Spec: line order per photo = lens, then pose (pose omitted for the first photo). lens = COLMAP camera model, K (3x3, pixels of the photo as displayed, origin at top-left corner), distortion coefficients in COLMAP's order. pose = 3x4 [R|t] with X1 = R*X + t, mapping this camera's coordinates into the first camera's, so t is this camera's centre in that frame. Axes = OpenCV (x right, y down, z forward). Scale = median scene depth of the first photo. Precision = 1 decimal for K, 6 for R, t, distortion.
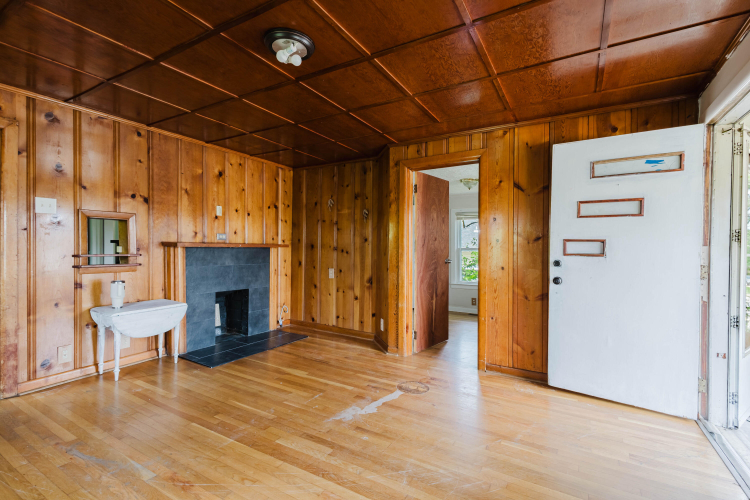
lens RADIAL K [[344.8, 0, 376.2], [0, 344.8, 250.8], [0, 0, 1]] dist [0.007603, -0.001035]
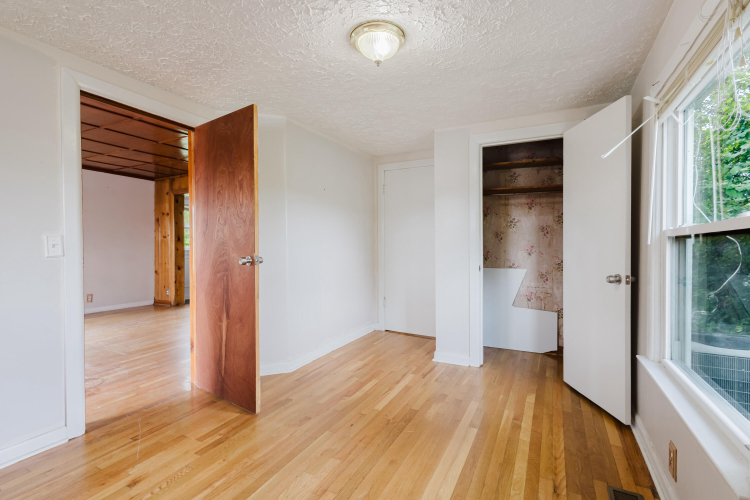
lens RADIAL K [[344.8, 0, 374.2], [0, 344.8, 246.4], [0, 0, 1]] dist [0.007603, -0.001035]
pose [[0.055391, -0.002840, -0.998461, 1.029512], [-0.002190, 0.999993, -0.002966, 0.015936], [0.998462, 0.002351, 0.055384, 1.625226]]
